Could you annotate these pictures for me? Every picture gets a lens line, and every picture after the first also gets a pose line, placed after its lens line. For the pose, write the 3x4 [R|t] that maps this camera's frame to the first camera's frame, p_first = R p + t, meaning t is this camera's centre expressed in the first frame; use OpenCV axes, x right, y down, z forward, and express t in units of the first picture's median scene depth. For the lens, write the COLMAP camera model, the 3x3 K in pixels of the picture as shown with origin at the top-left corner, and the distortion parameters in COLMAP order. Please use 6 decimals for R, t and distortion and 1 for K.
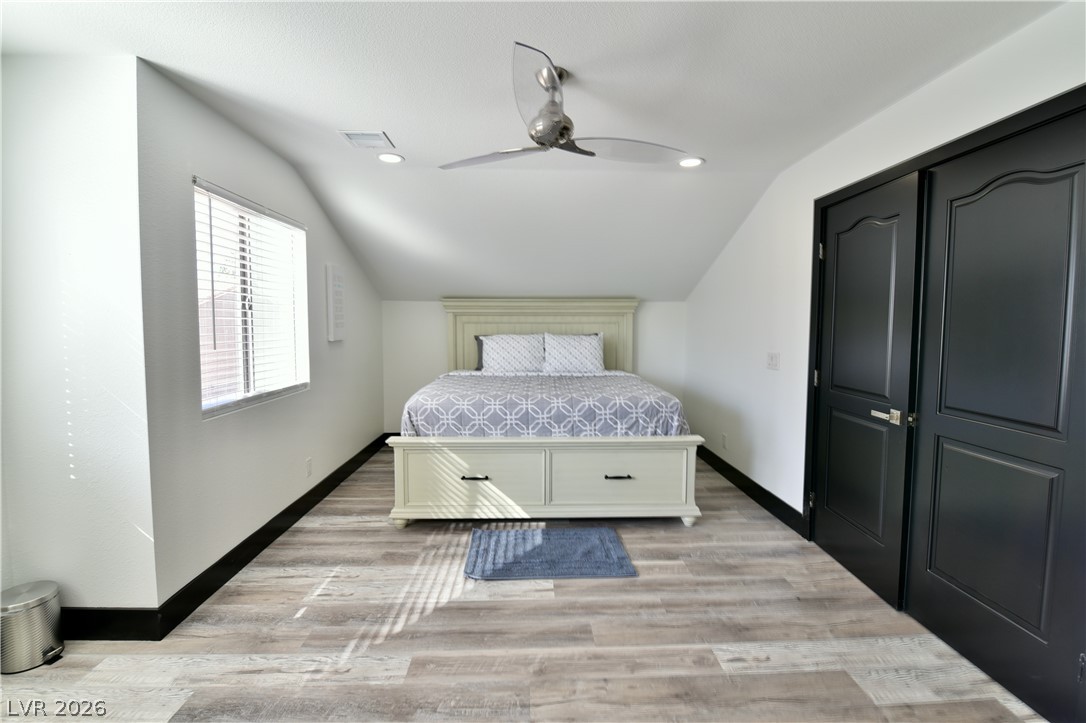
lens RADIAL K [[484.8, 0, 556.2], [0, 484.8, 351.0], [0, 0, 1]] dist [-0.006083, -0.000737]
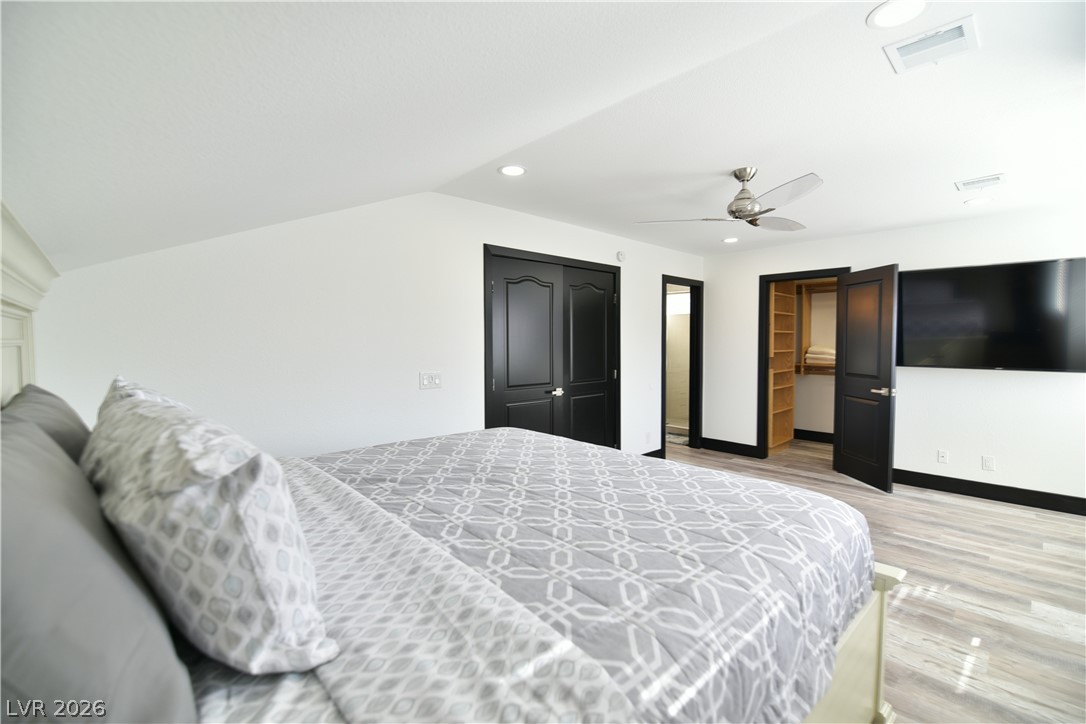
lens RADIAL K [[471.2, 0, 548.2], [0, 471.2, 357.4], [0, 0, 1]] dist [-0.006410, -0.007844]
pose [[-0.639535, -0.028495, 0.768233, -0.571479], [0.045251, 0.996185, 0.074621, -0.115665], [-0.767429, 0.082486, -0.635806, 1.879495]]
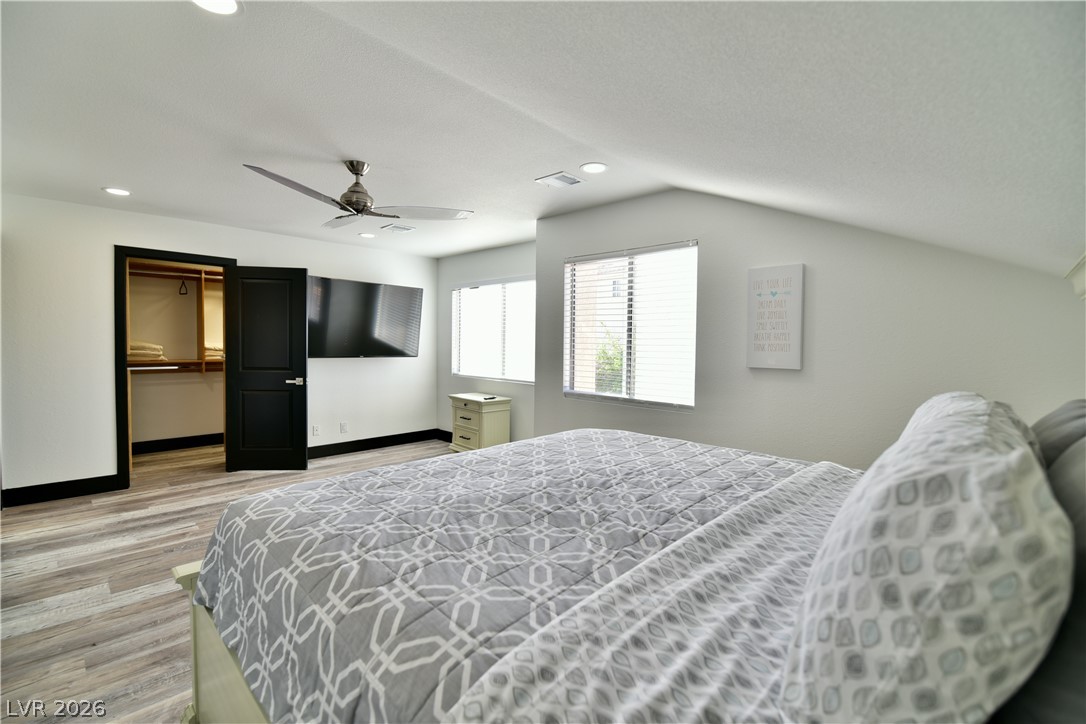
lens RADIAL K [[471.2, 0, 548.2], [0, 471.2, 357.4], [0, 0, 1]] dist [-0.006410, -0.007844]
pose [[-0.725973, 0.011616, -0.687625, 0.424572], [-0.058117, 0.995245, 0.078170, -0.114142], [0.685263, 0.096712, -0.721846, 1.922071]]
